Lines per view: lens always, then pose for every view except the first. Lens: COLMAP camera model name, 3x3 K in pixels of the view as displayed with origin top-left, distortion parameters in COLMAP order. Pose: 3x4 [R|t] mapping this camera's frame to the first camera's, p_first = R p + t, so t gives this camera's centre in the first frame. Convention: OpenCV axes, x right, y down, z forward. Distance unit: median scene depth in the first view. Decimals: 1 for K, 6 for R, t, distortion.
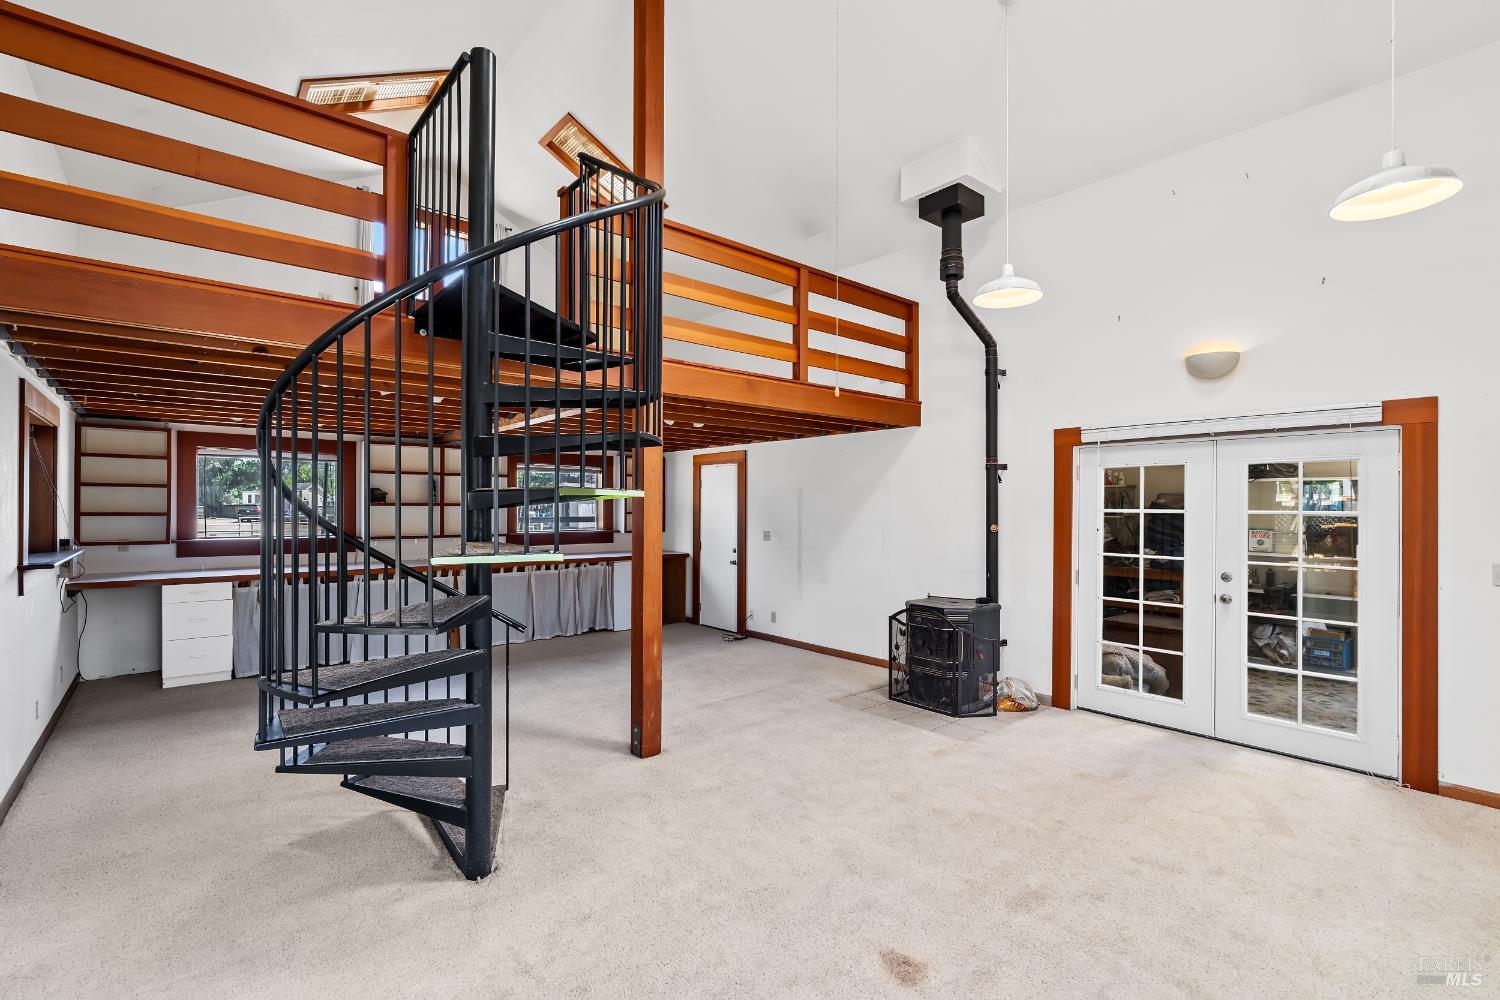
lens RADIAL K [[681.1, 0, 748.1], [0, 681.1, 509.2], [0, 0, 1]] dist [-0.001517, 0.000079]
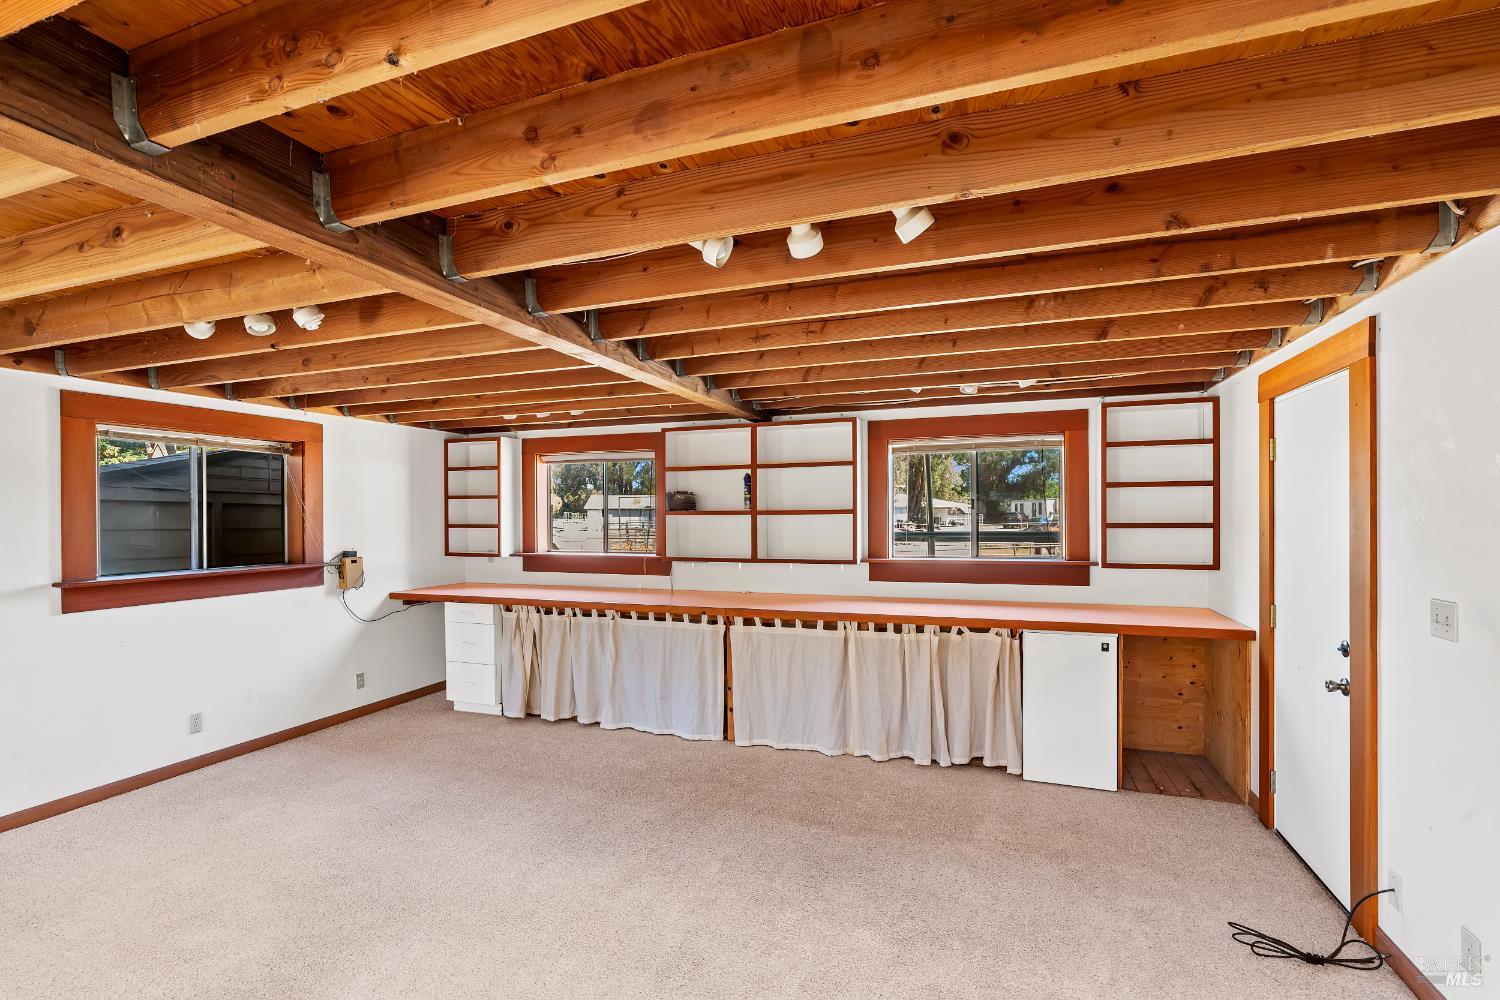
lens RADIAL K [[681.1, 0, 748.1], [0, 681.1, 509.2], [0, 0, 1]] dist [-0.001517, 0.000079]
pose [[0.498193, -0.016794, -0.866903, 0.182643], [0.008119, 0.999859, -0.014703, -0.001012], [0.867028, 0.000287, 0.498259, 0.965359]]
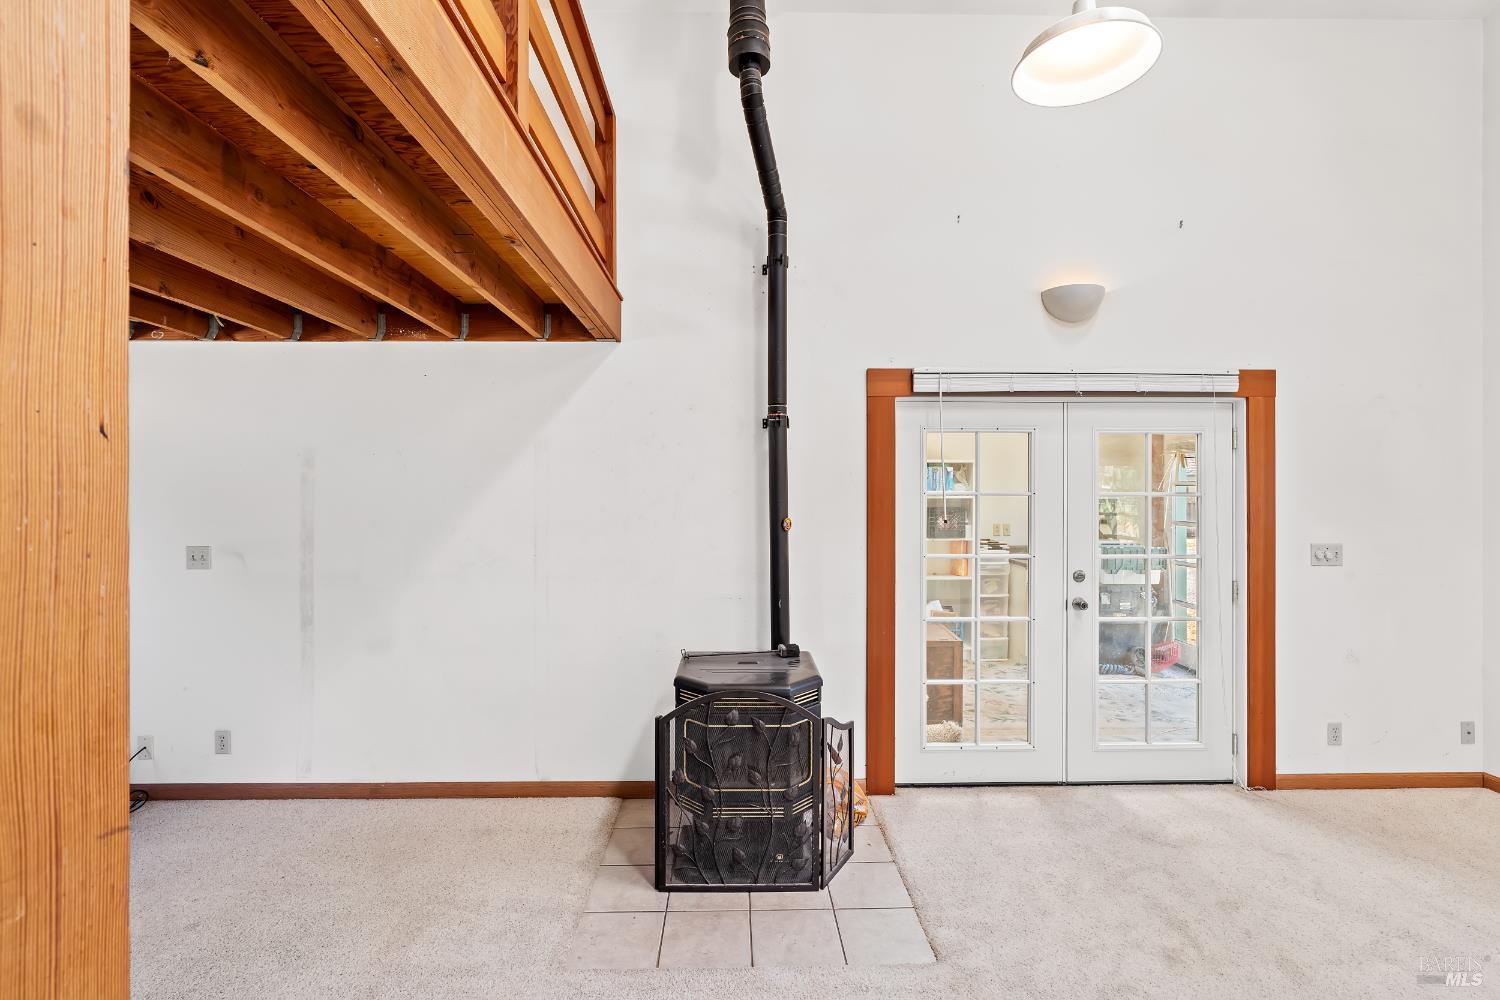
lens RADIAL K [[665.8, 0, 750.0], [0, 665.8, 500.0], [0, 0, 1]] dist [-0.000041, 0.000071]
pose [[0.628967, -0.013236, 0.777319, -0.117482], [0.005775, 0.999907, 0.012353, -0.000565], [-0.777410, -0.003281, 0.628985, 0.688804]]
